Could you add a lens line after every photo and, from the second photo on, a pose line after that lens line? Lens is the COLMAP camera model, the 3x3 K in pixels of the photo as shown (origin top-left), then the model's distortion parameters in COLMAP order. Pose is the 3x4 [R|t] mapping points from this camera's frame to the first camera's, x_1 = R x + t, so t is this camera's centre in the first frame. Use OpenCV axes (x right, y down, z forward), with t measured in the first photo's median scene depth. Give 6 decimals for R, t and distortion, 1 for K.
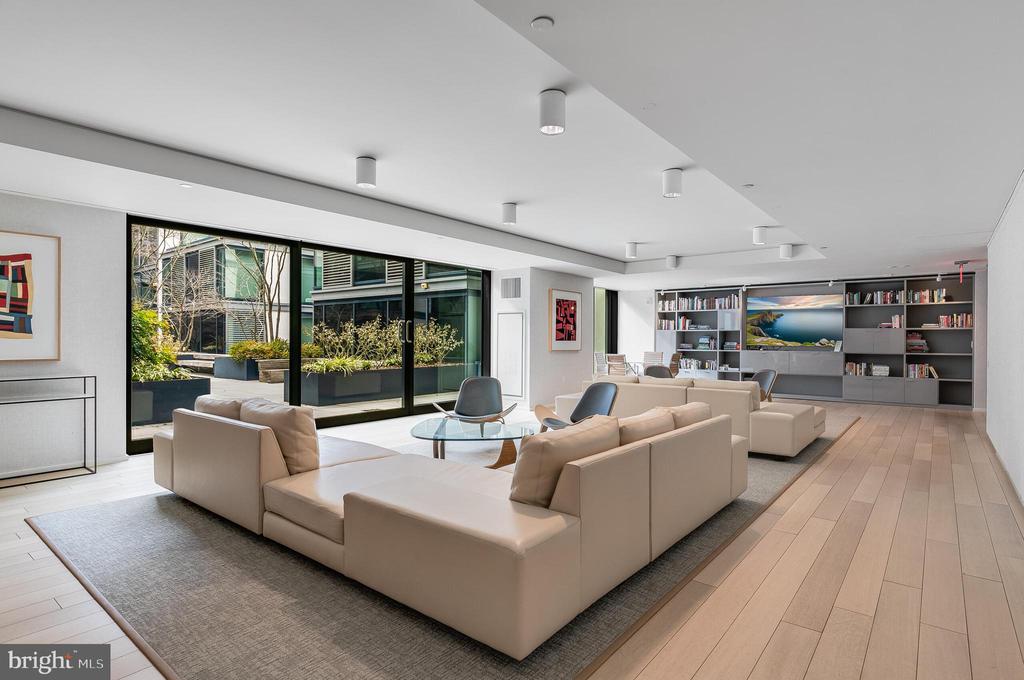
lens RADIAL K [[530.2, 0, 517.8], [0, 530.2, 339.7], [0, 0, 1]] dist [-0.003085, 0.000898]
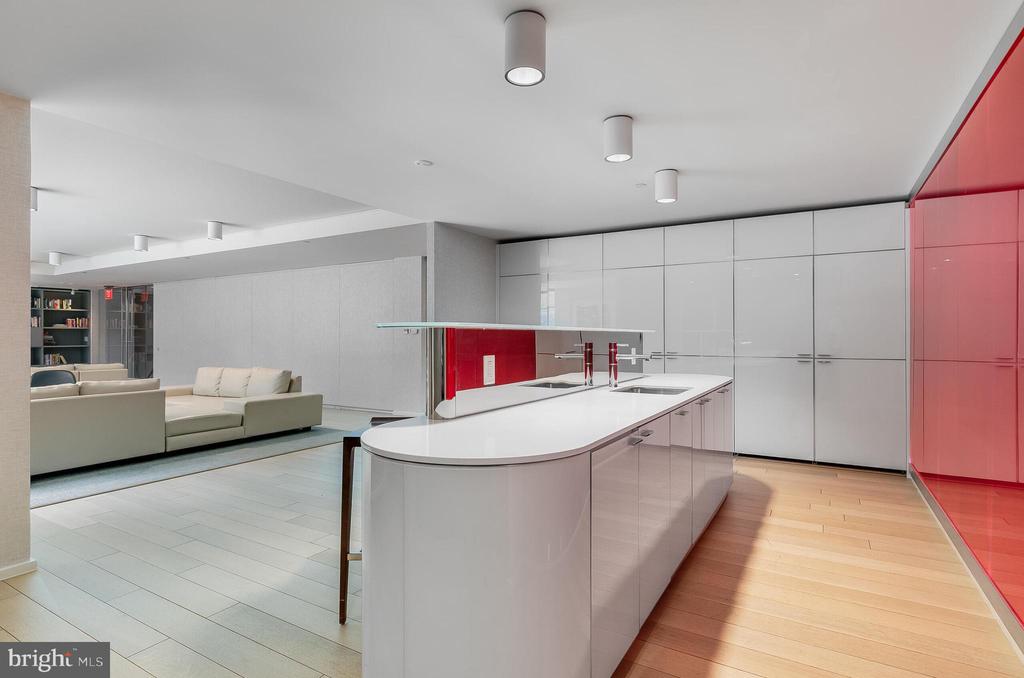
lens RADIAL K [[533.1, 0, 508.8], [0, 533.1, 335.3], [0, 0, 1]] dist [-0.001884, -0.000548]
pose [[-0.148286, -0.004698, 0.988933, -0.718855], [0.002998, 0.999982, 0.005200, -0.004825], [-0.988940, 0.003736, -0.148270, 0.051874]]
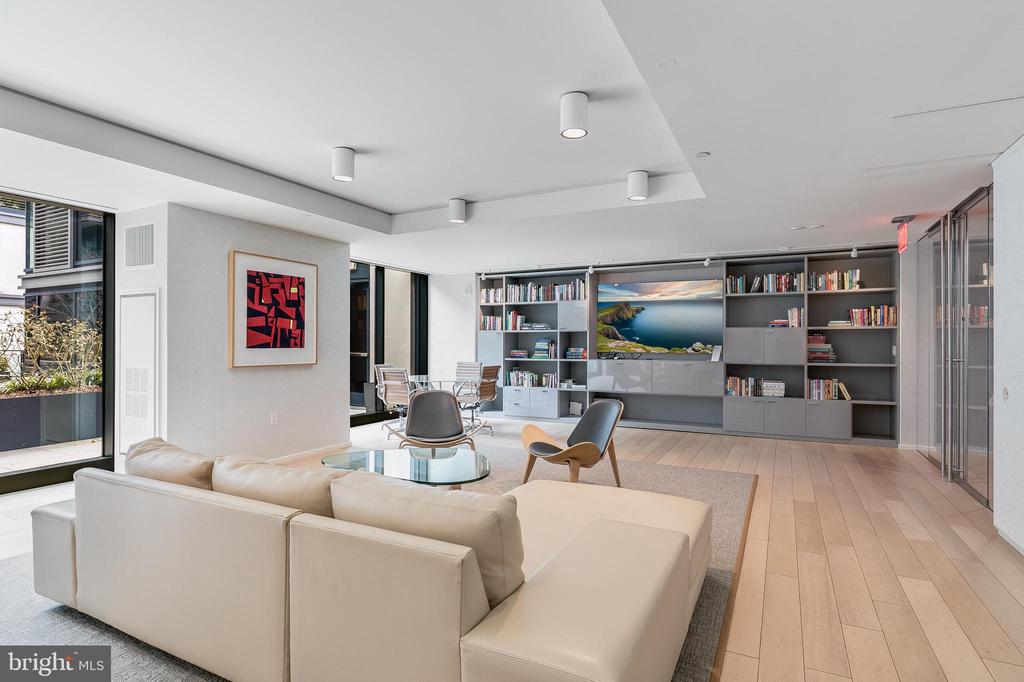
lens RADIAL K [[530.2, 0, 517.3], [0, 530.2, 339.8], [0, 0, 1]] dist [-0.003085, 0.000898]
pose [[0.978978, -0.002239, 0.203955, 0.216290], [0.003366, 0.999981, -0.005180, -0.002884], [-0.203939, 0.005758, 0.978967, 0.389408]]
